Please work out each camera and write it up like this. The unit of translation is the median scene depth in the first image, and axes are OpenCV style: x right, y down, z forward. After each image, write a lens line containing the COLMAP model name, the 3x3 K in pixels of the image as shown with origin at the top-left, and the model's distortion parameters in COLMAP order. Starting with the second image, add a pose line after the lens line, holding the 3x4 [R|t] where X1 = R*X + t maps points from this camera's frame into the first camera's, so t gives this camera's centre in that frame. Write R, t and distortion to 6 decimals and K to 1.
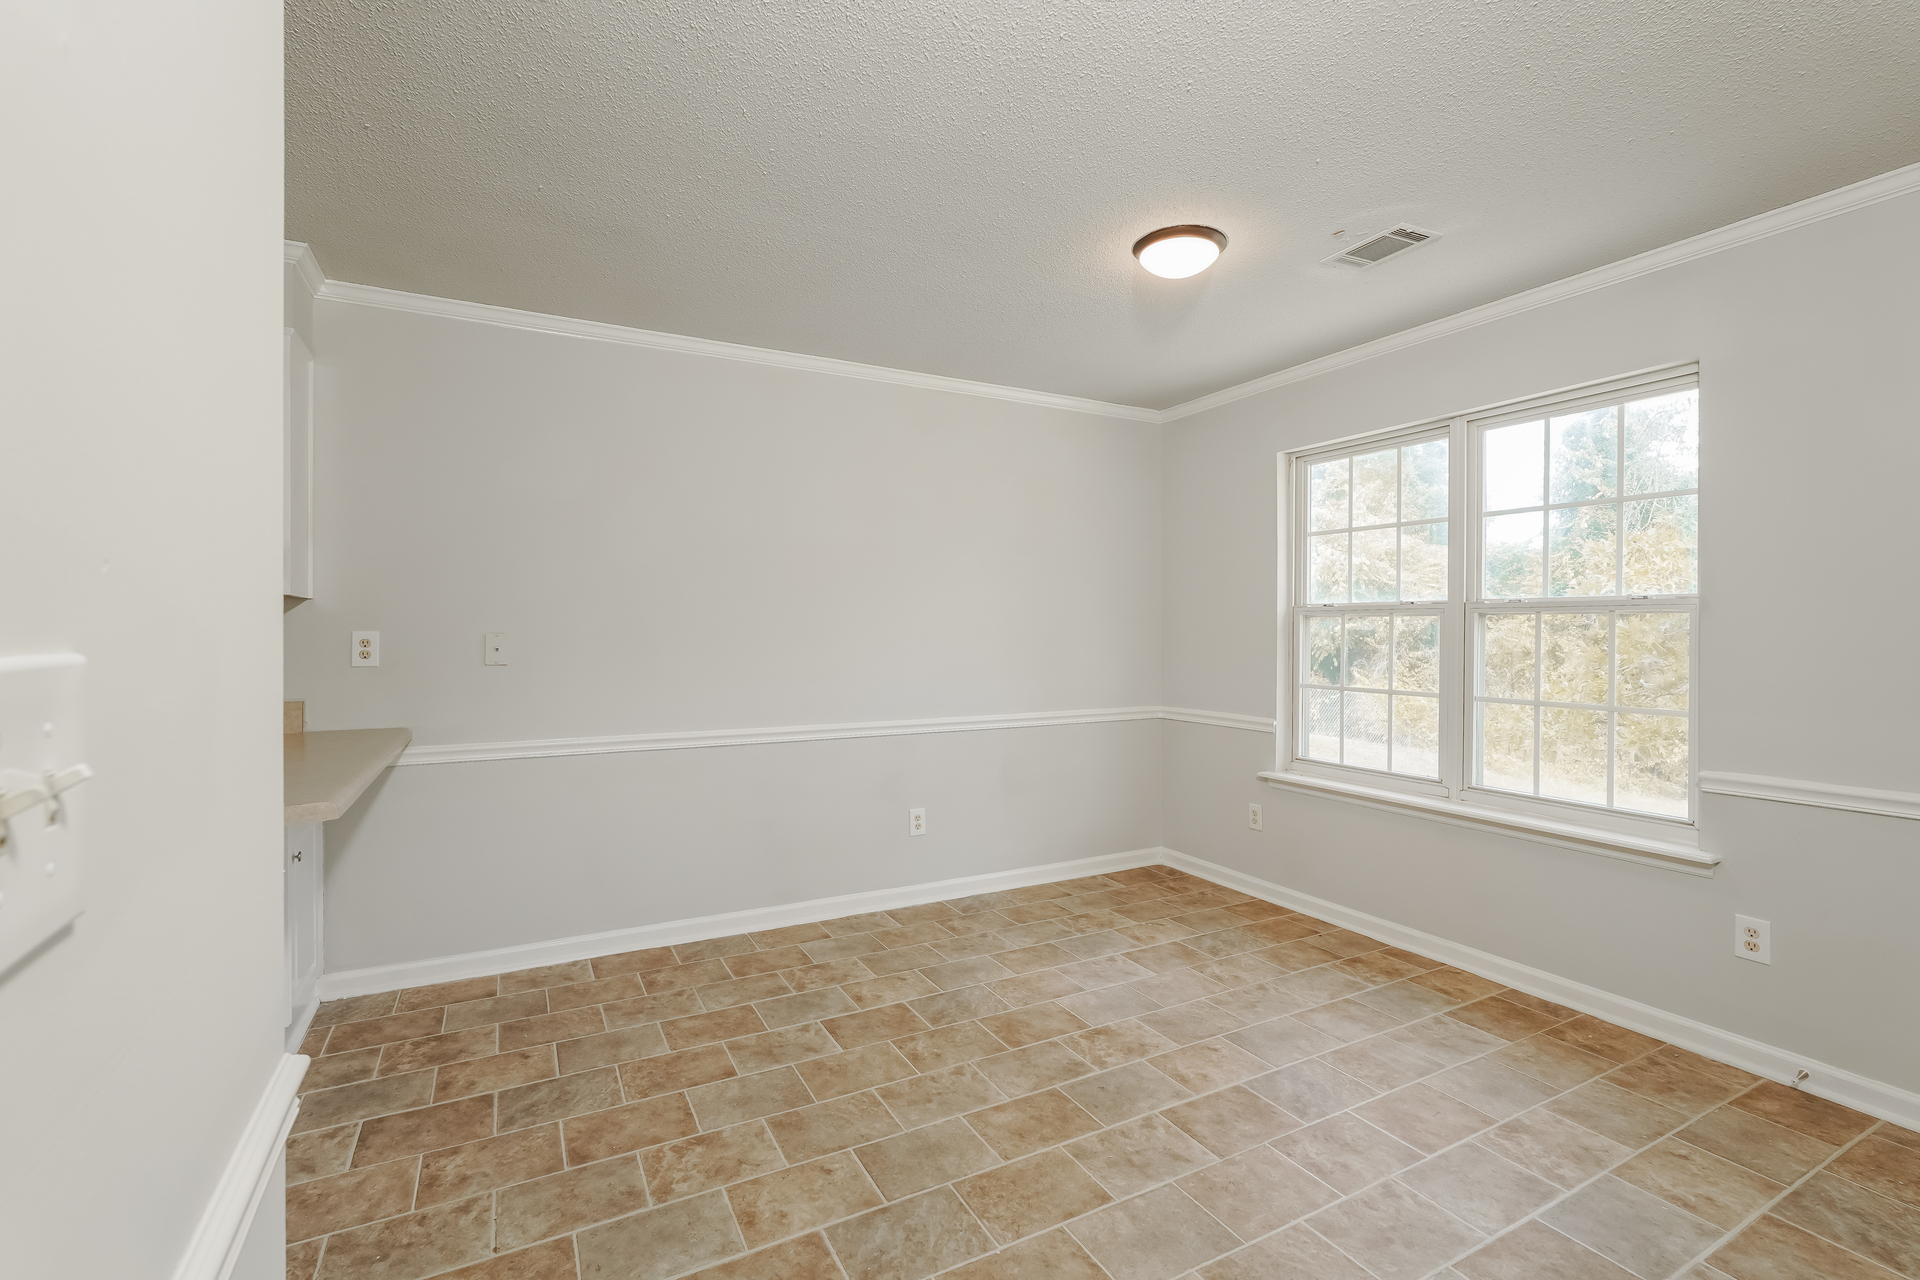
lens RADIAL K [[843.8, 0, 960.8], [0, 843.8, 629.9], [0, 0, 1]] dist [-0.008074, 0.006203]
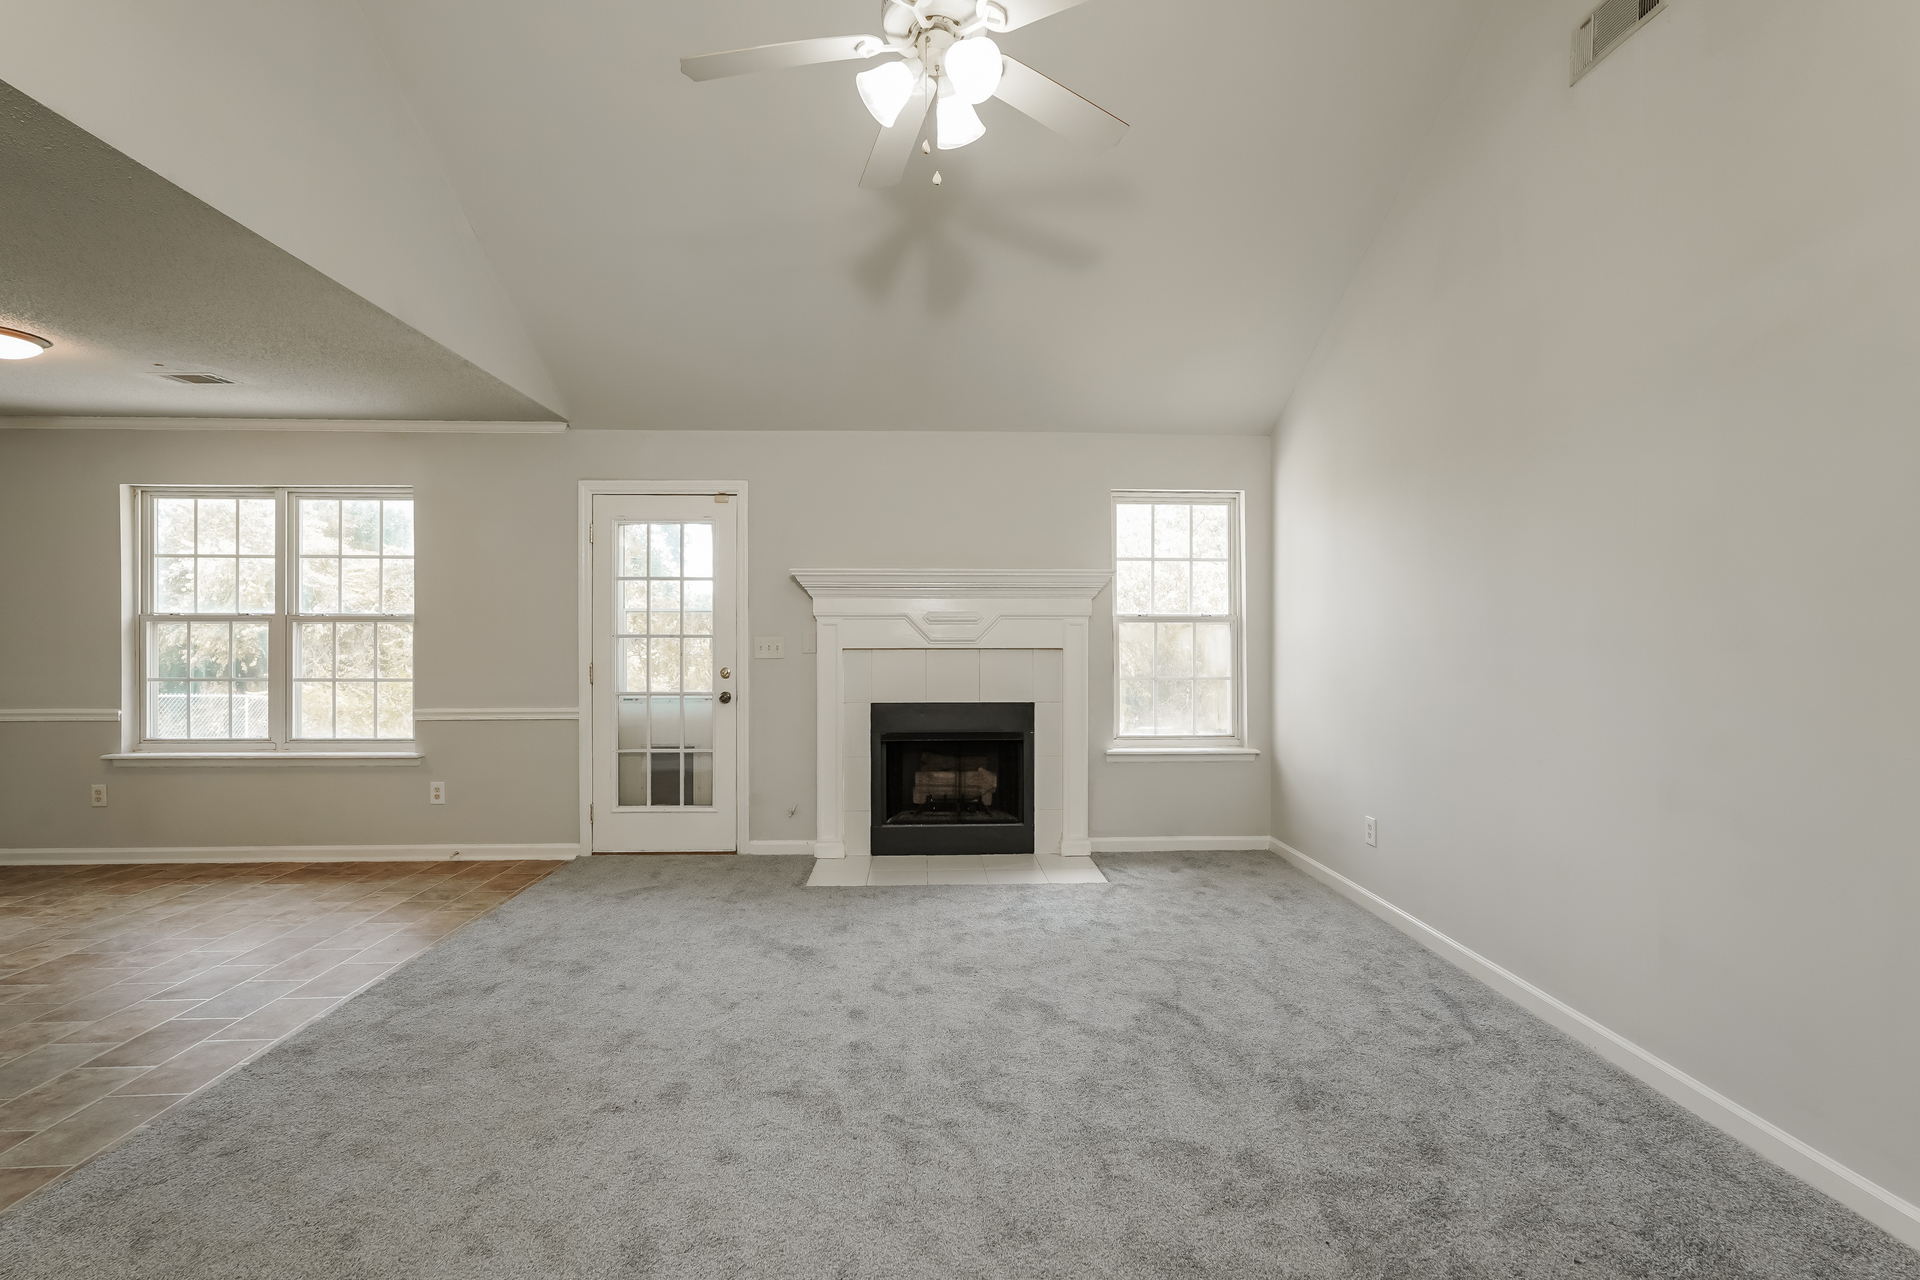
lens RADIAL K [[843.8, 0, 947.1], [0, 843.8, 635.0], [0, 0, 1]] dist [-0.008074, 0.006203]
pose [[0.452109, -0.010379, 0.891902, -0.182608], [0.000660, 0.999936, 0.011302, -0.012803], [-0.891962, -0.004521, 0.452087, -0.665802]]
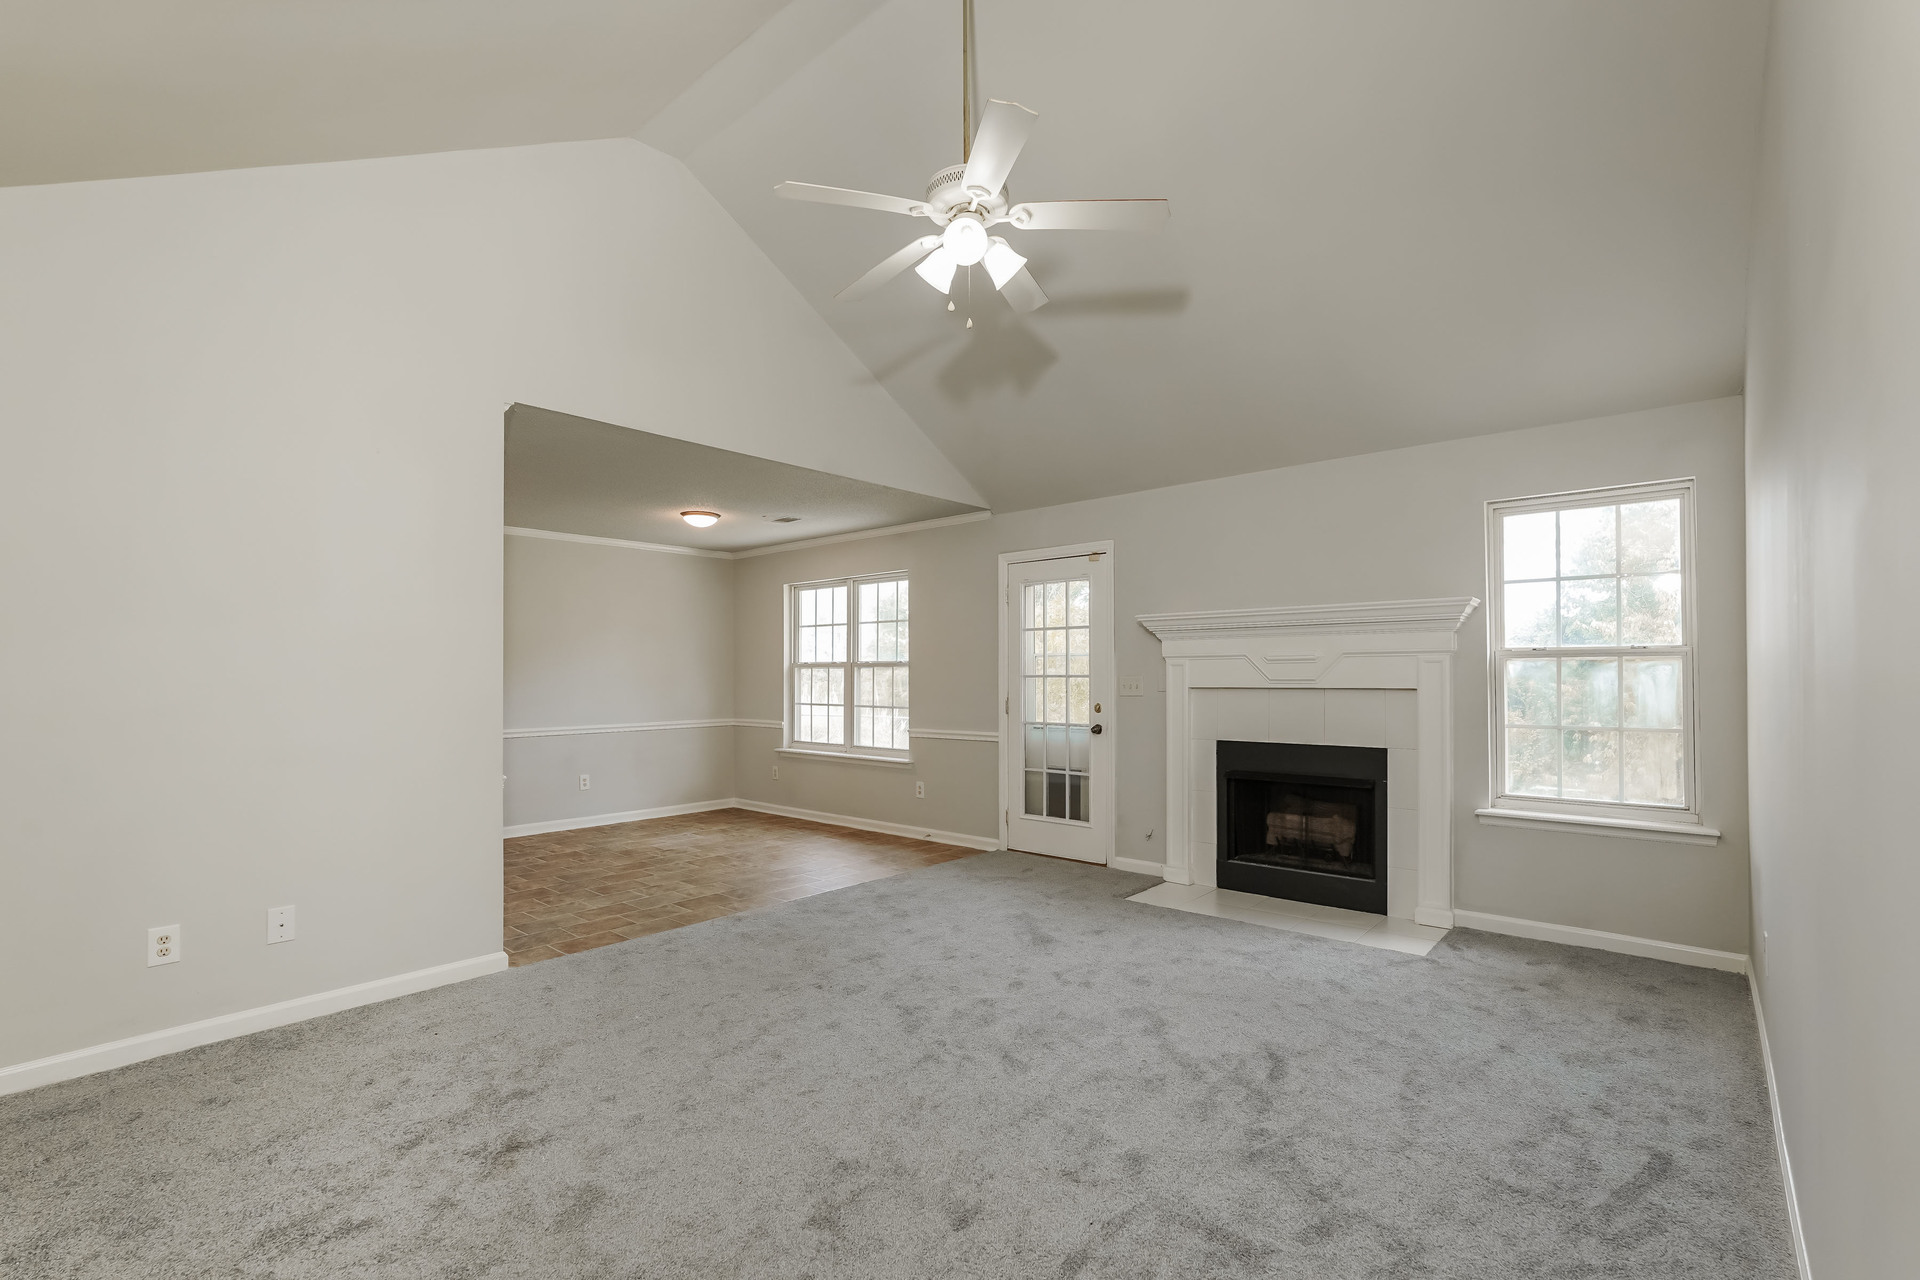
lens RADIAL K [[843.8, 0, 952.1], [0, 843.8, 658.9], [0, 0, 1]] dist [-0.008074, 0.006203]
pose [[0.939768, -0.008099, 0.341717, 0.085513], [0.012861, 0.999849, -0.011672, -0.012960], [-0.341571, 0.015364, 0.939730, -1.134043]]
